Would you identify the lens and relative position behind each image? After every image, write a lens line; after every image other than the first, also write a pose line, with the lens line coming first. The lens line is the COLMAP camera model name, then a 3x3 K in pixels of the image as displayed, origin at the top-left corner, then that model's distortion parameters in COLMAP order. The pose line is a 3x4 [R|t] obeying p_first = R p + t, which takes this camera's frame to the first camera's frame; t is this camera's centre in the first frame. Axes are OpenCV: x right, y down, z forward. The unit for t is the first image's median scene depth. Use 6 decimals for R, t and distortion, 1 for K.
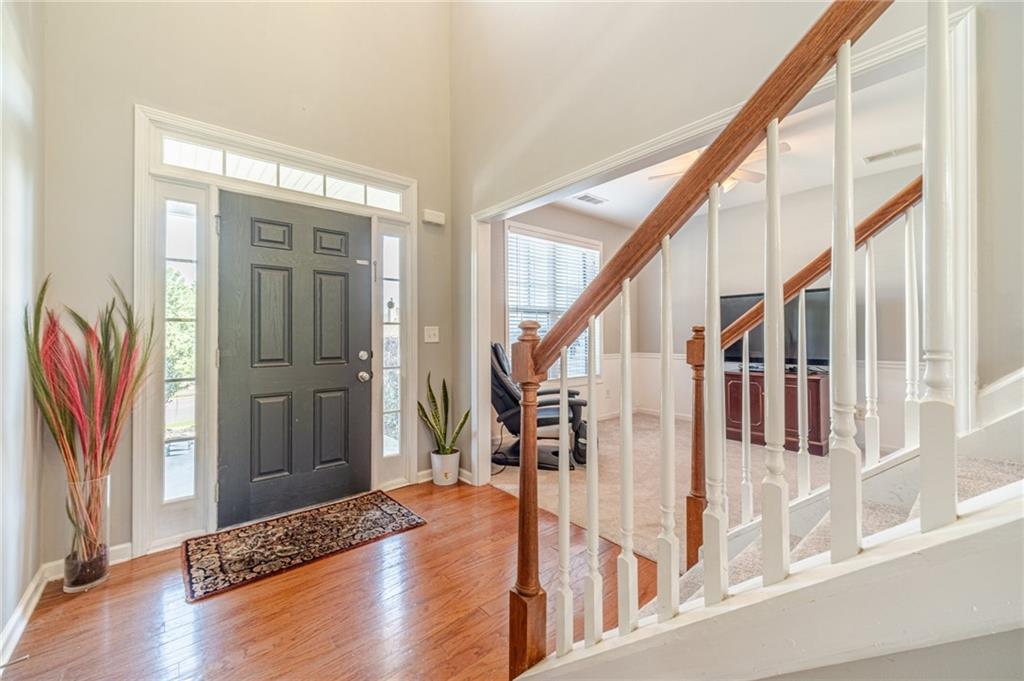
lens RADIAL K [[399.7, 0, 507.4], [0, 399.7, 334.4], [0, 0, 1]] dist [0.008726, -0.002206]
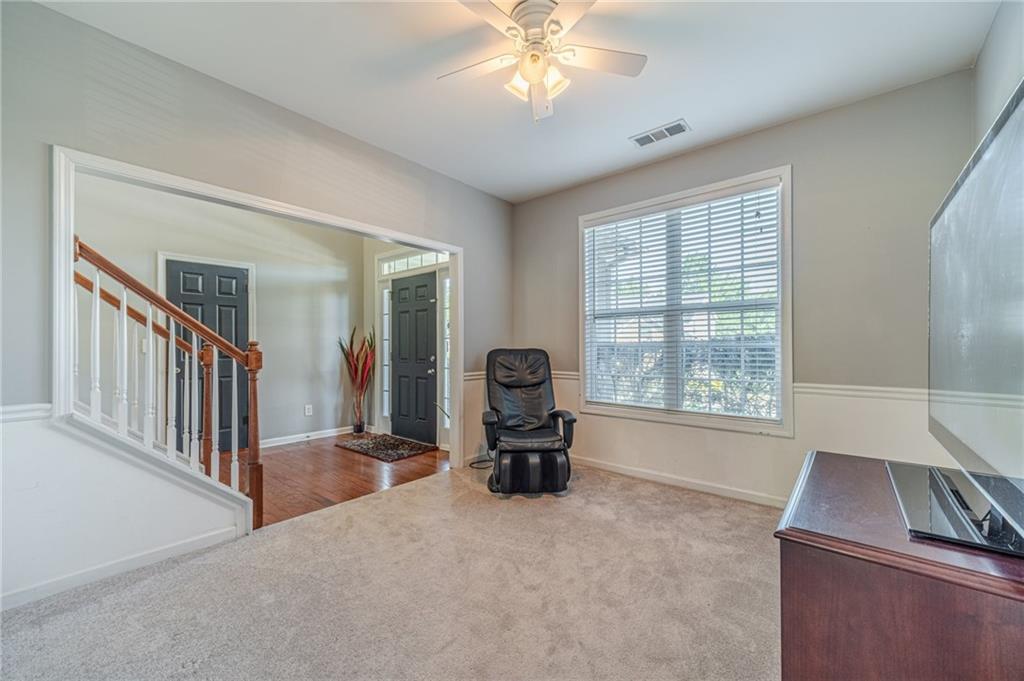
lens RADIAL K [[399.7, 0, 512.0], [0, 399.7, 344.8], [0, 0, 1]] dist [0.008726, -0.002206]
pose [[0.179748, -0.006832, -0.983689, 1.350392], [0.002278, 0.999976, -0.006528, 0.009473], [0.983710, -0.001068, 0.179759, 1.091802]]
